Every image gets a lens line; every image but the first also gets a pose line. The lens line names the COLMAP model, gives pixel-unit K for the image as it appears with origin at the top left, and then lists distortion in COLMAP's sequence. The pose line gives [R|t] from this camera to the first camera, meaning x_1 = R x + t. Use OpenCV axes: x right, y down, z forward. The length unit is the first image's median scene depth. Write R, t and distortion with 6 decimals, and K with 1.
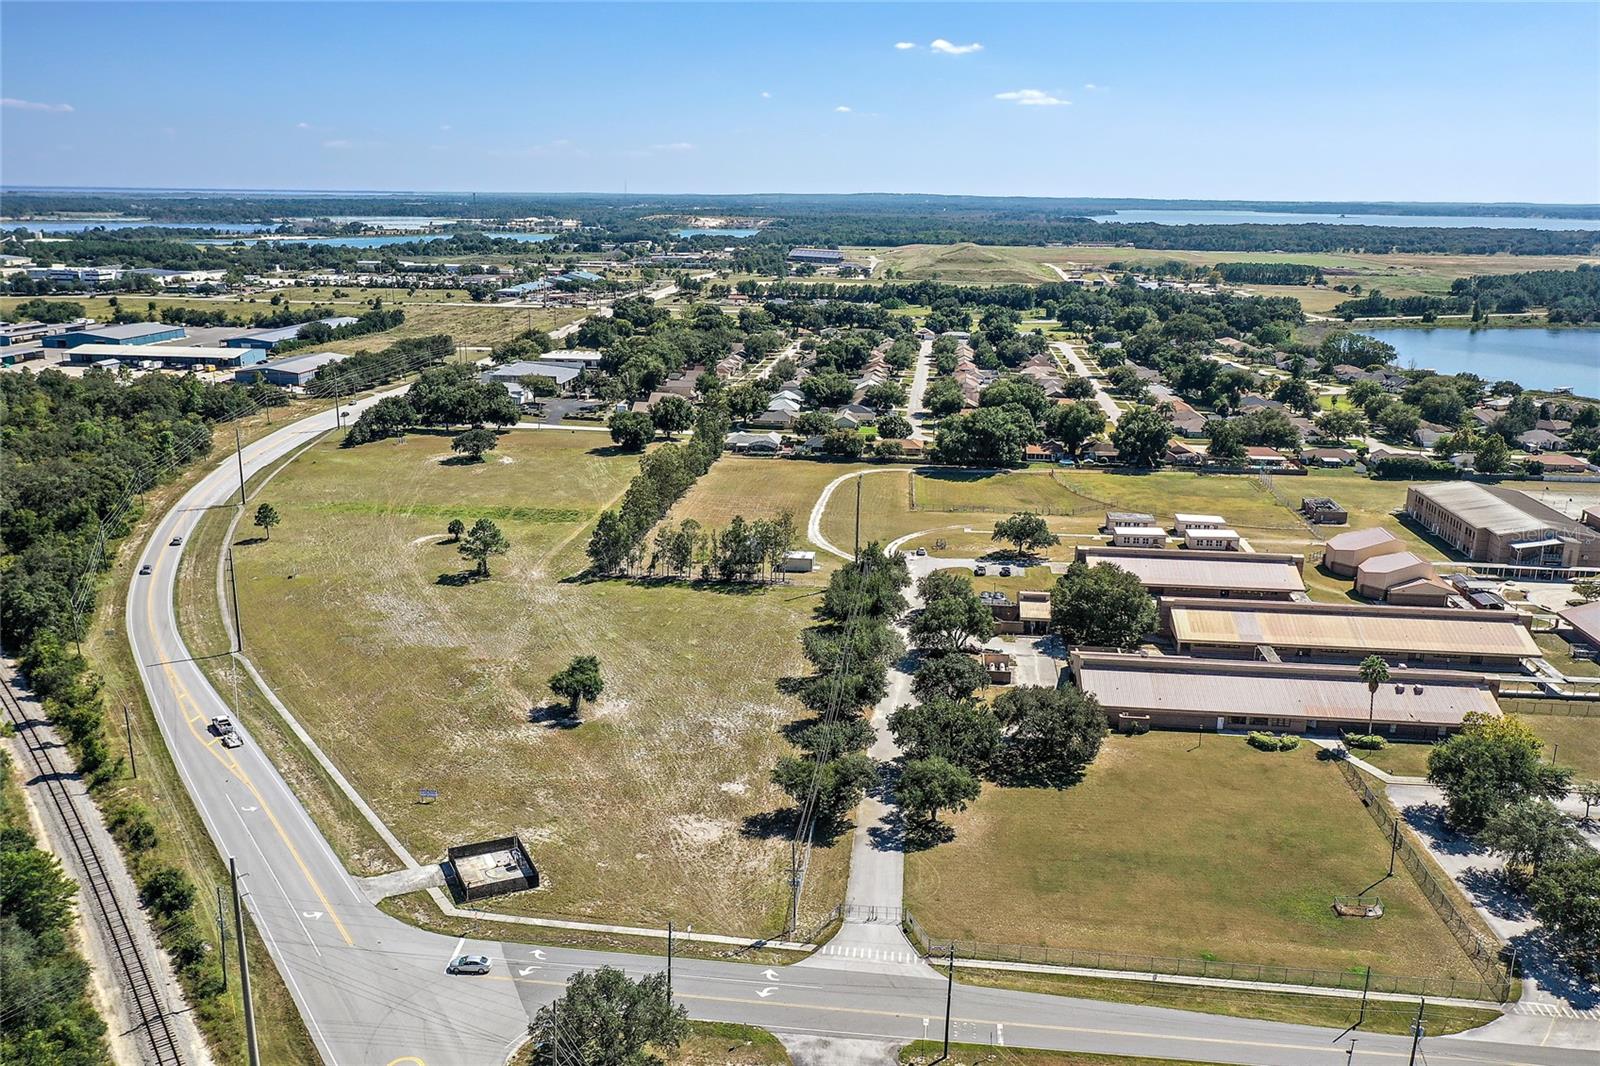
lens RADIAL K [[1264.8, 0, 801.7], [0, 1264.8, 538.7], [0, 0, 1]] dist [-0.002105, 0.003035]
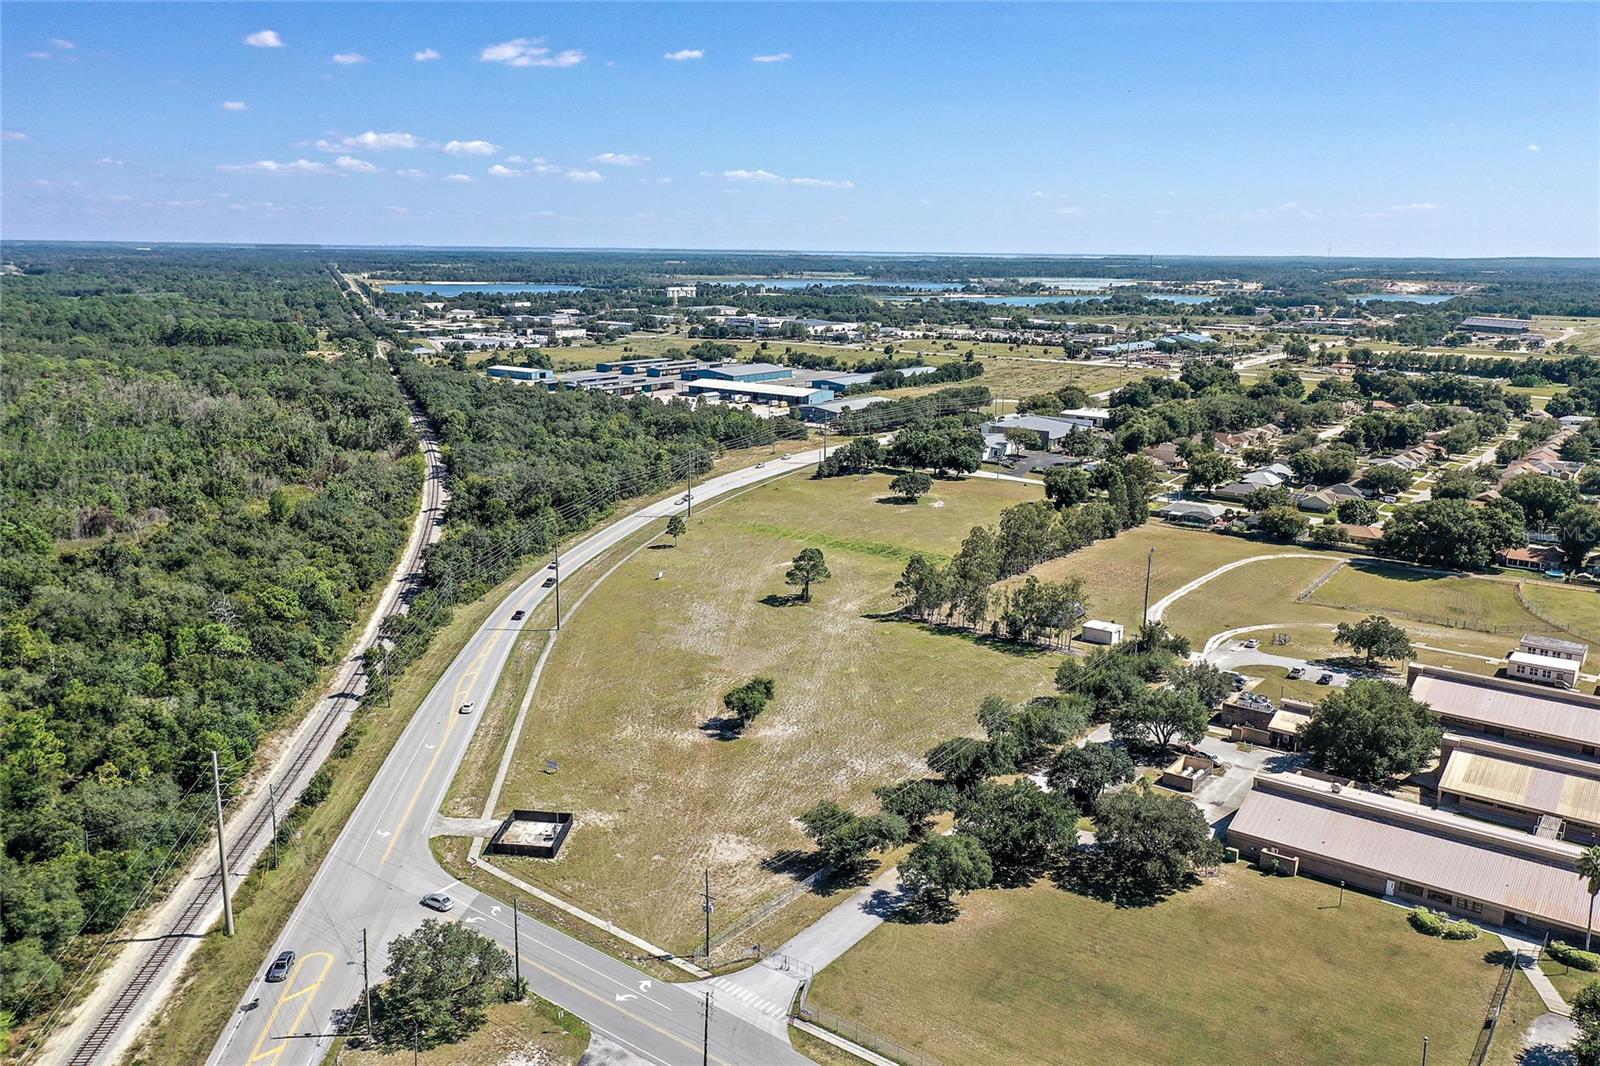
lens RADIAL K [[1264.8, 0, 802.7], [0, 1264.8, 495.7], [0, 0, 1]] dist [-0.002105, 0.003035]
pose [[0.861388, 0.095727, -0.498846, 0.278538], [-0.135063, 0.989892, -0.043264, -0.012862], [0.489662, 0.104643, 0.865610, 0.059277]]
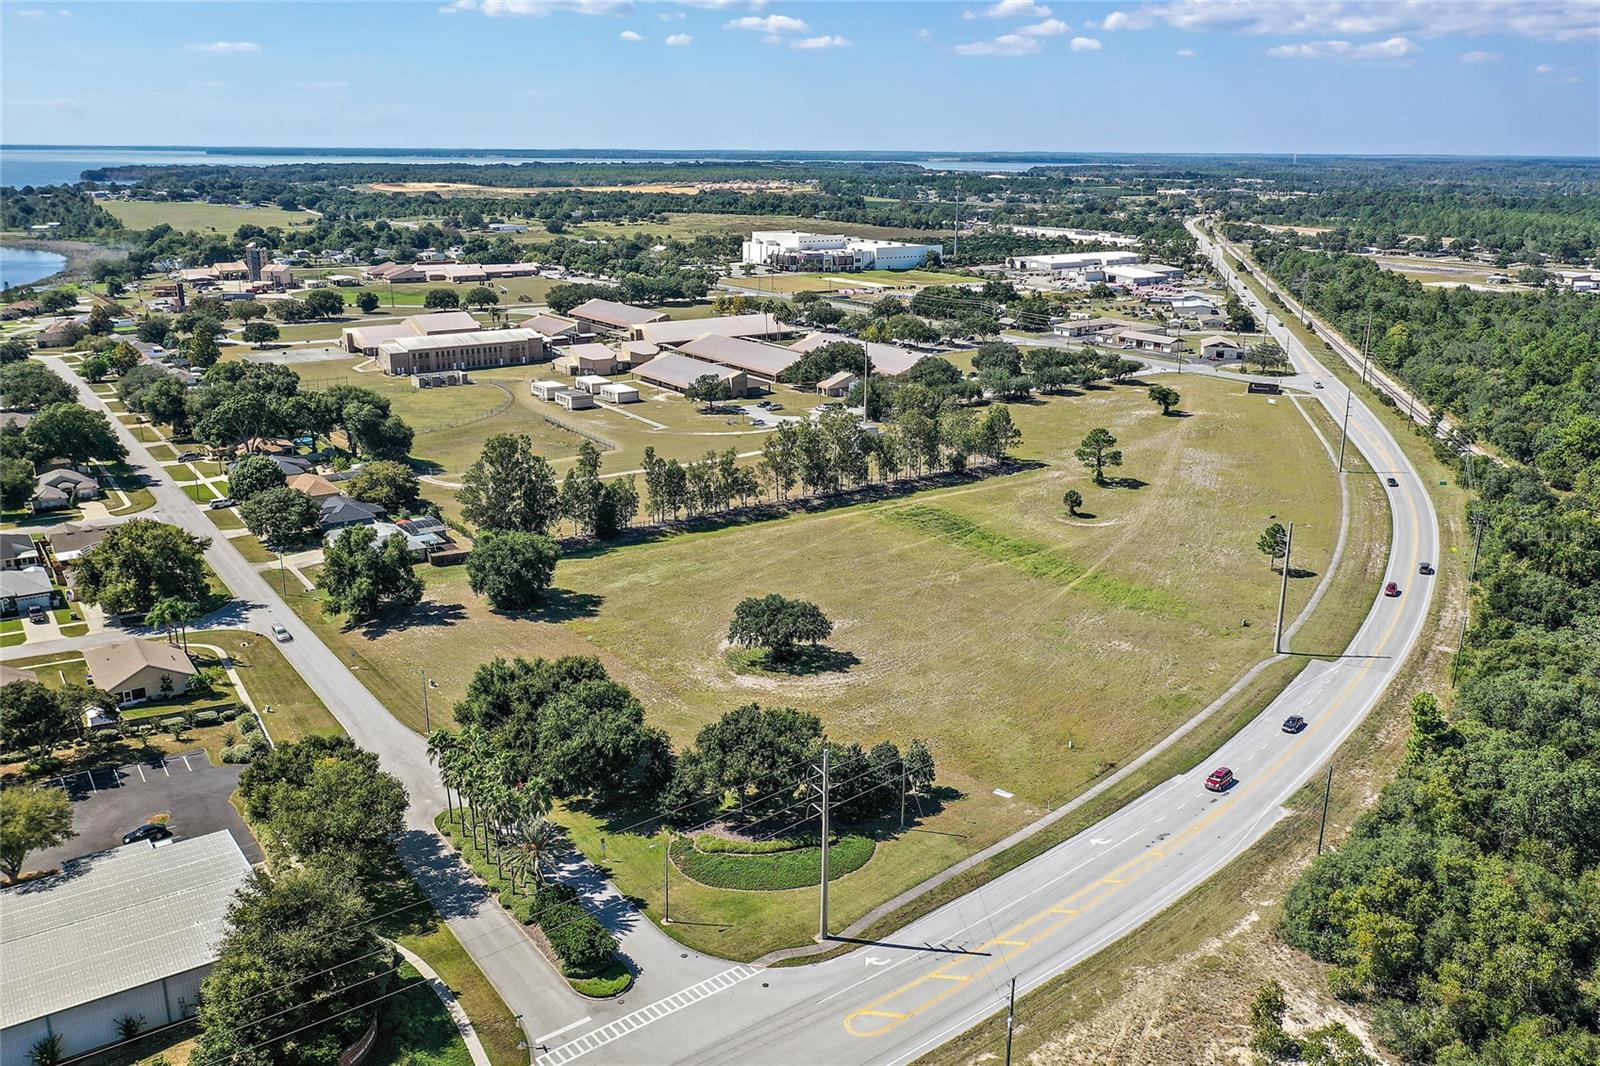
lens RADIAL K [[1264.8, 0, 804.3], [0, 1264.8, 547.3], [0, 0, 1]] dist [-0.002105, 0.003035]
pose [[-0.660411, -0.238549, 0.712006, -0.856911], [0.182479, 0.868789, 0.460333, -0.454422], [-0.728395, 0.433935, -0.530227, 1.774743]]
